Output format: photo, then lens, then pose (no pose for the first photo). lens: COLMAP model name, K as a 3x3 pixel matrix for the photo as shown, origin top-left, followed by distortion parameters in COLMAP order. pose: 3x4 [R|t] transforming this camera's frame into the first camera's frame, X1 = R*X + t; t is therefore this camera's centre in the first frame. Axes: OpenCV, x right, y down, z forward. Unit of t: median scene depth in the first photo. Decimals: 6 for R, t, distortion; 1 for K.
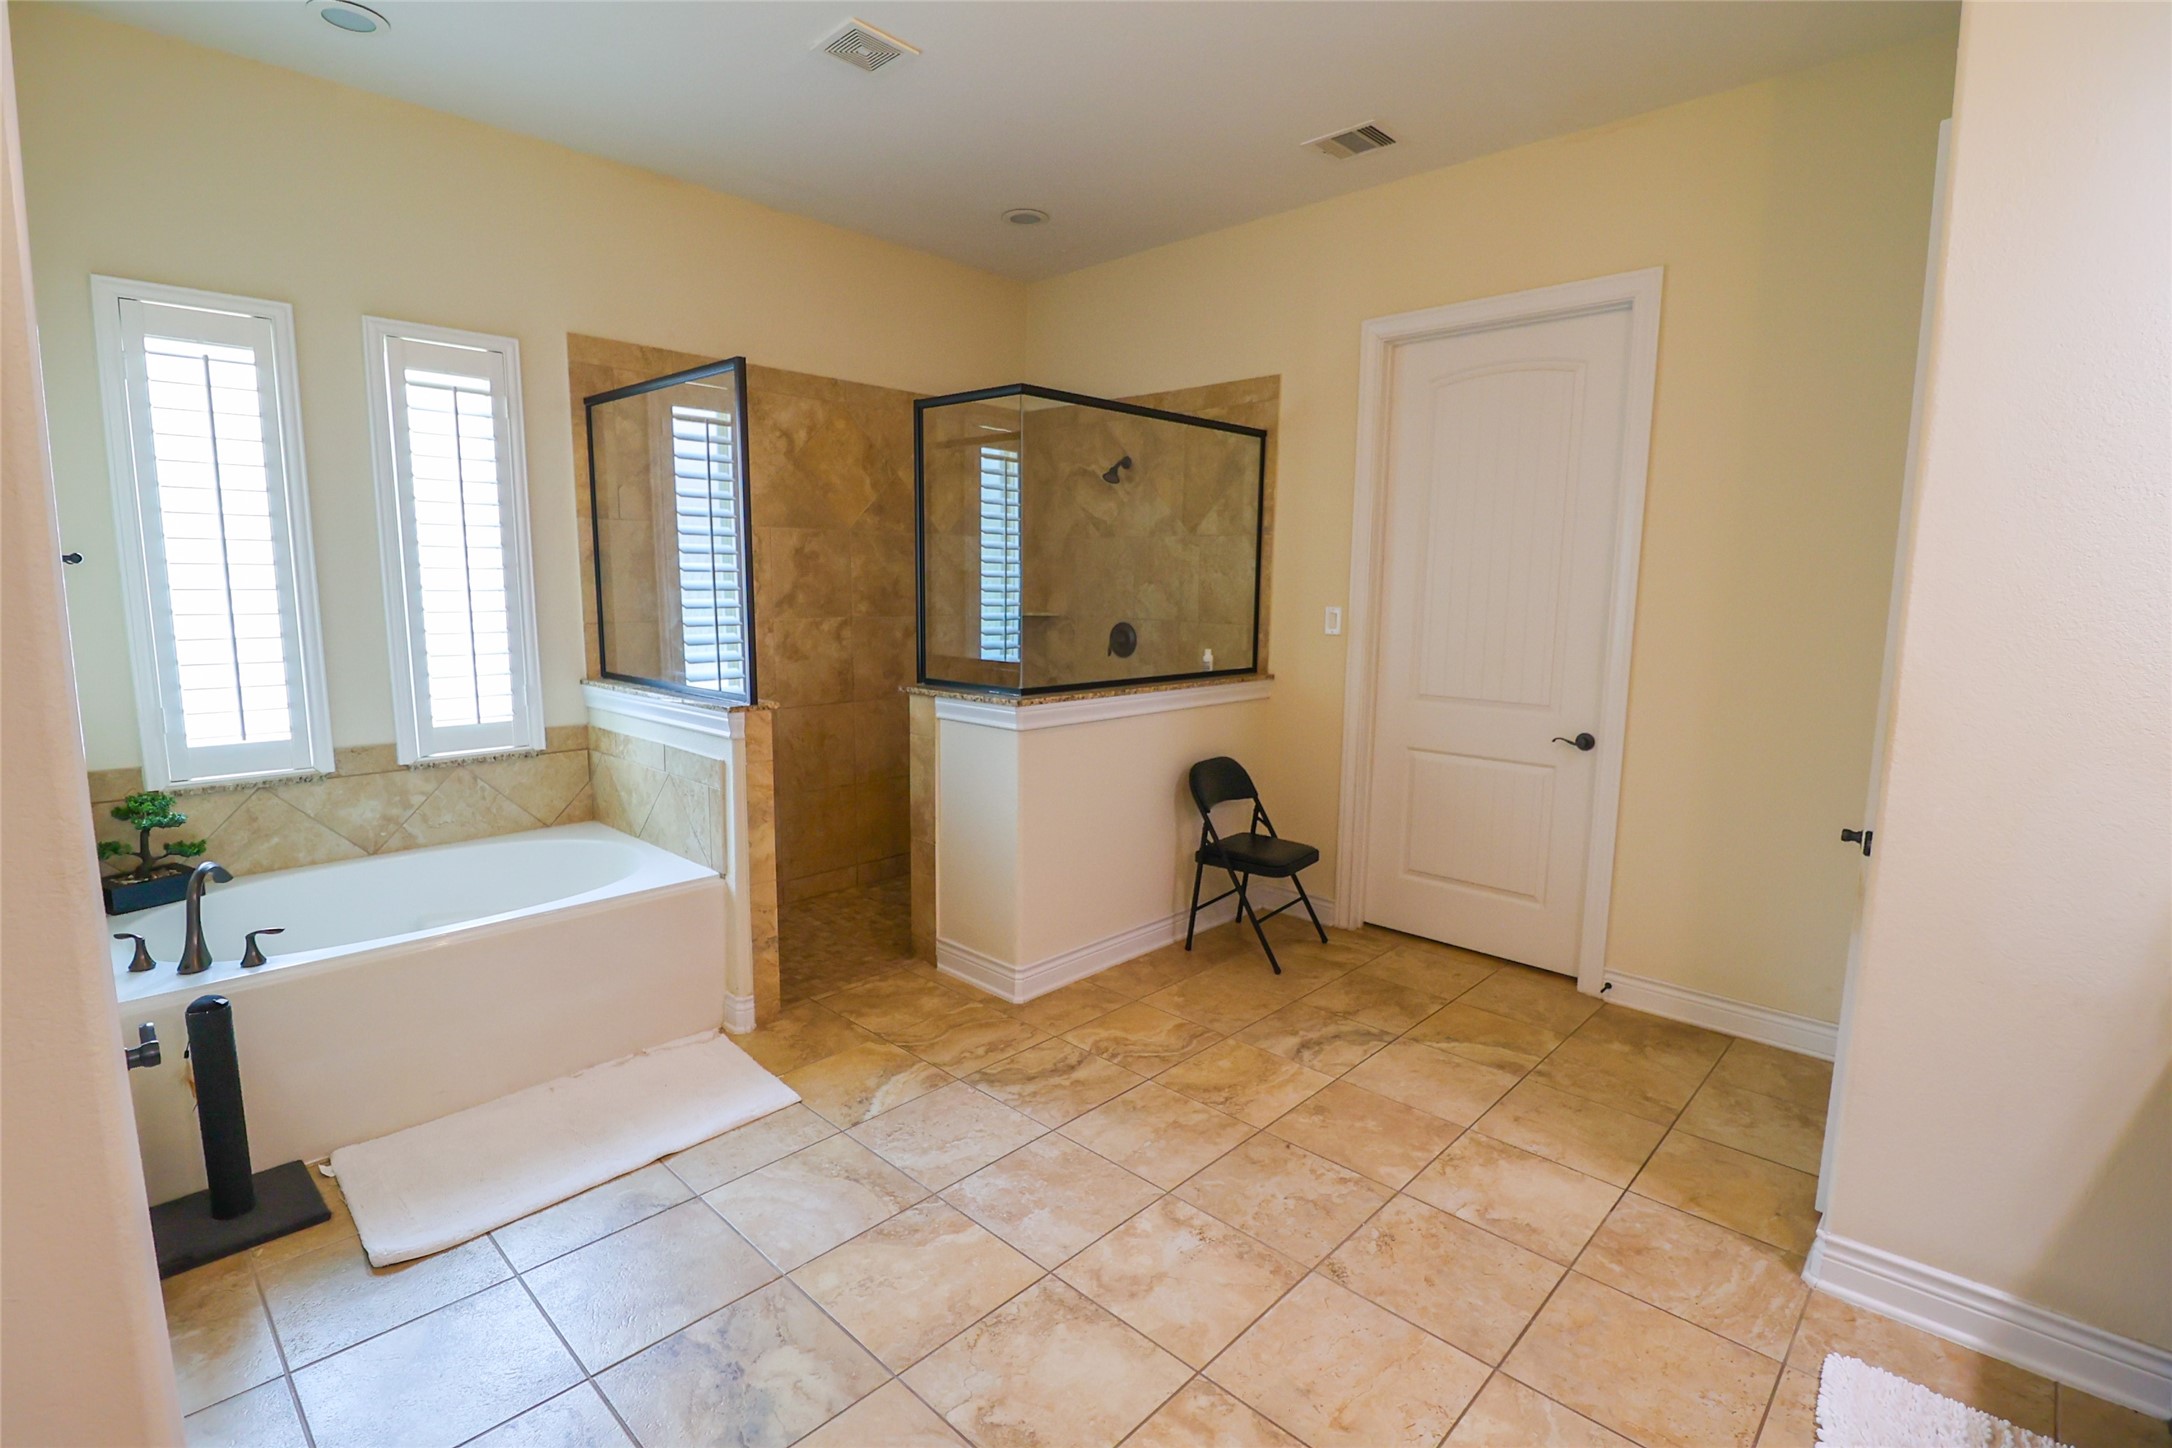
lens RADIAL K [[1018.8, 0, 1088.3], [0, 1018.8, 729.2], [0, 0, 1]] dist [-0.009285, -0.002329]
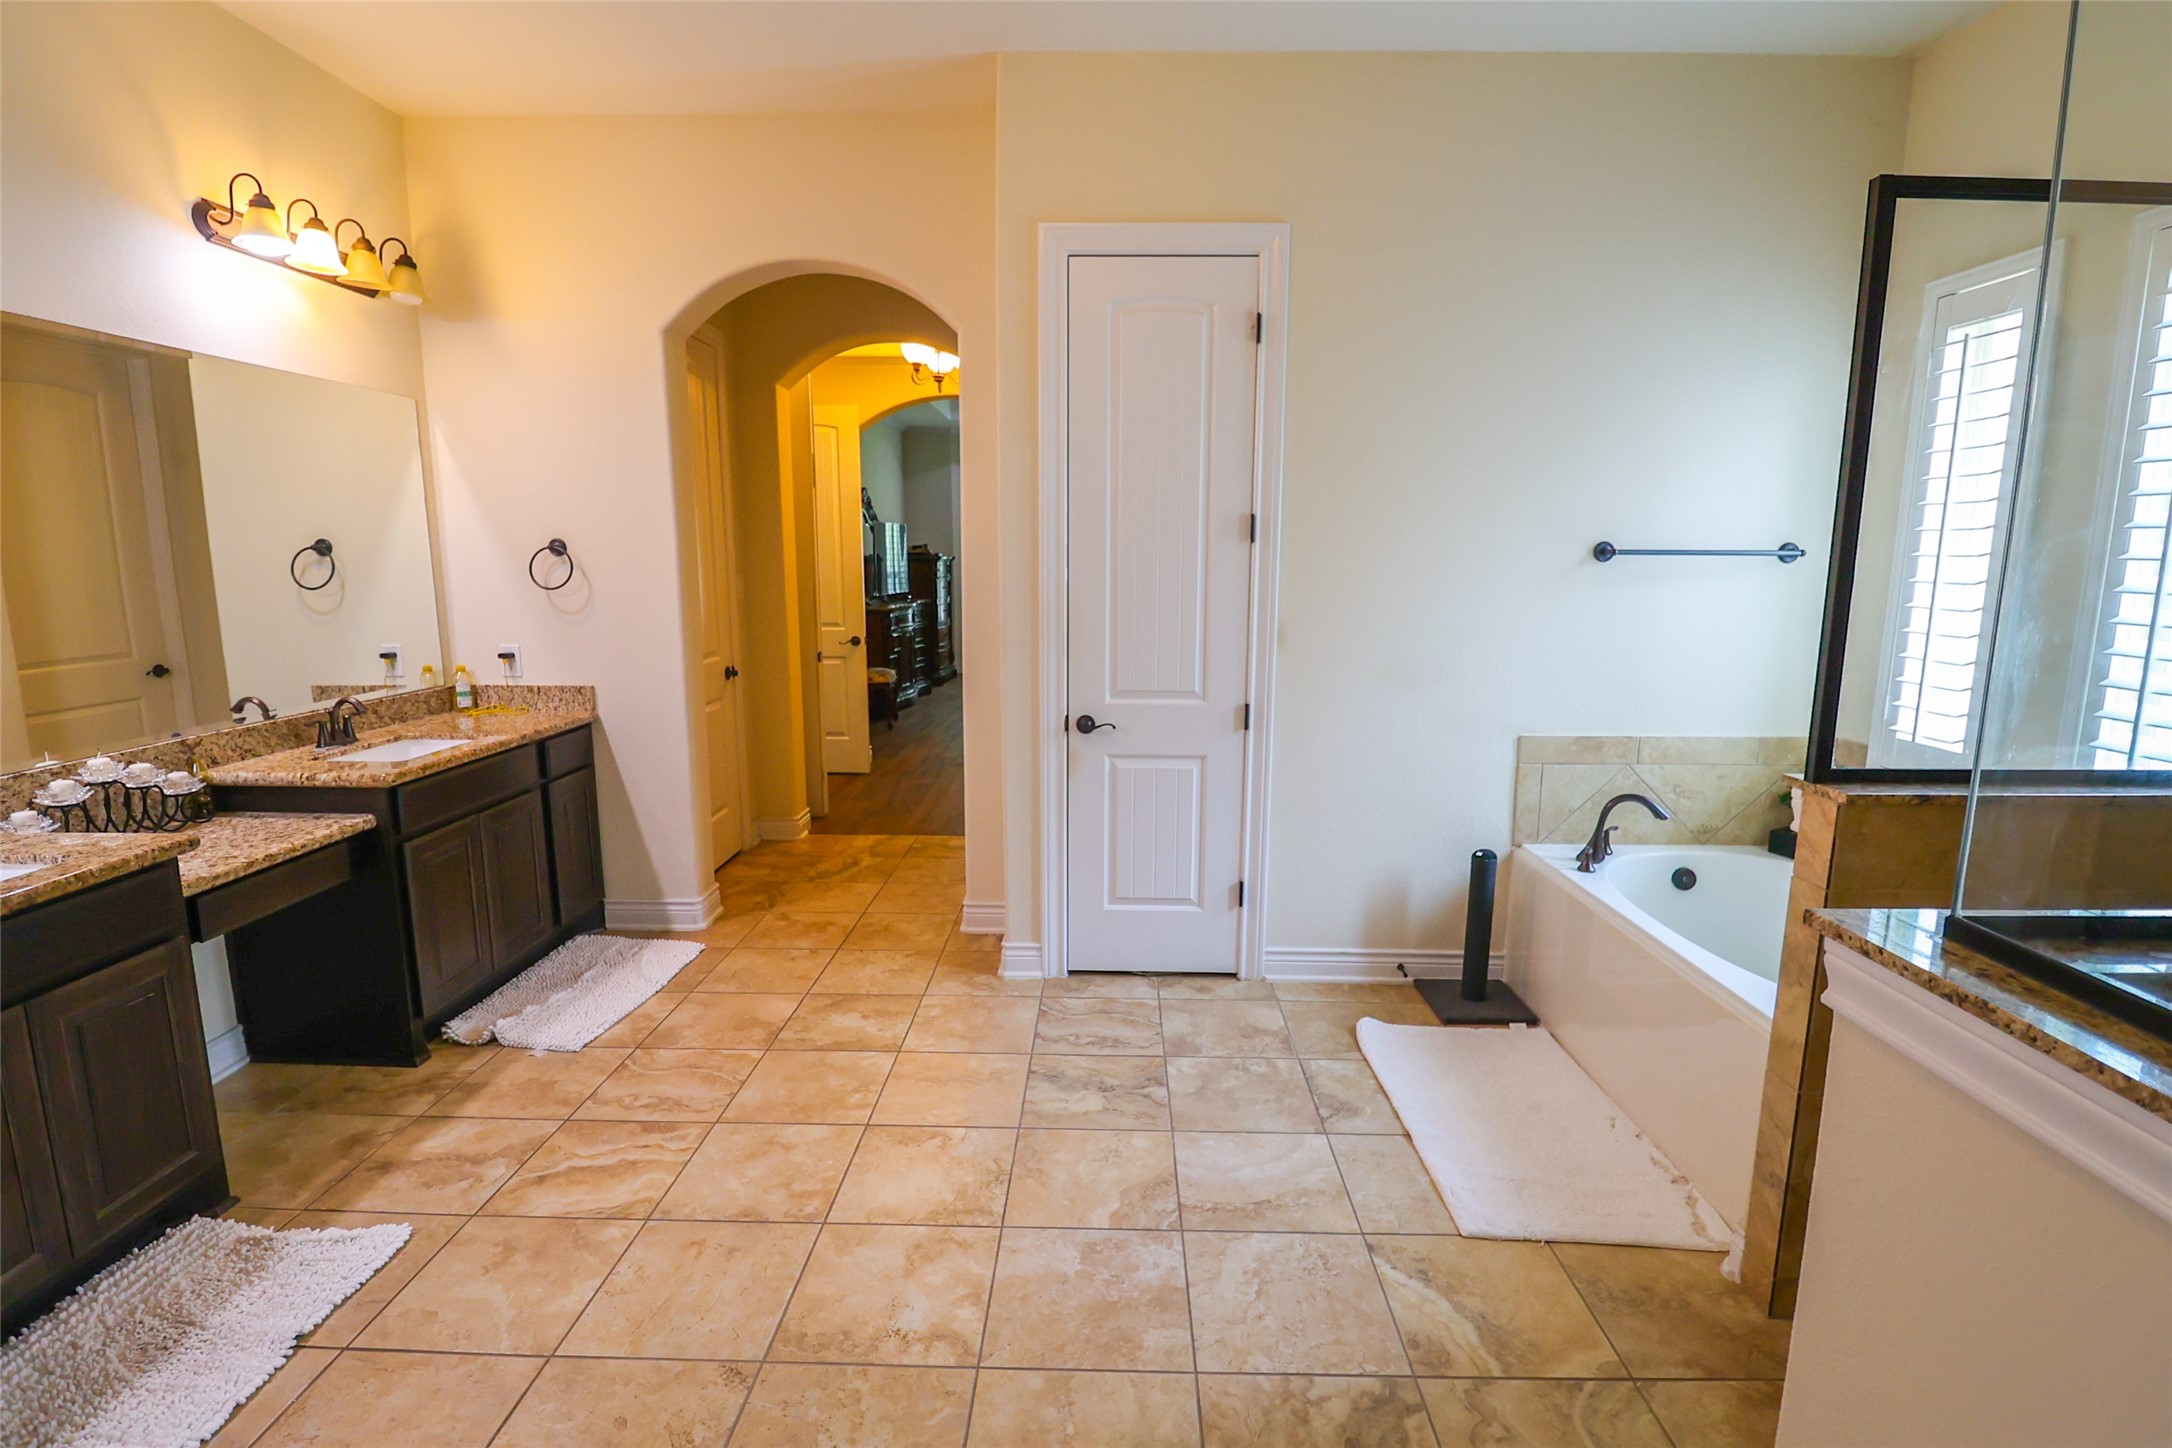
lens RADIAL K [[1018.8, 0, 1092.7], [0, 1018.8, 712.9], [0, 0, 1]] dist [-0.009285, -0.002329]
pose [[-0.739735, 0.089936, -0.666861, 0.499345], [-0.109680, 0.961660, 0.251359, -0.224352], [0.663899, 0.259080, -0.701509, 1.531100]]
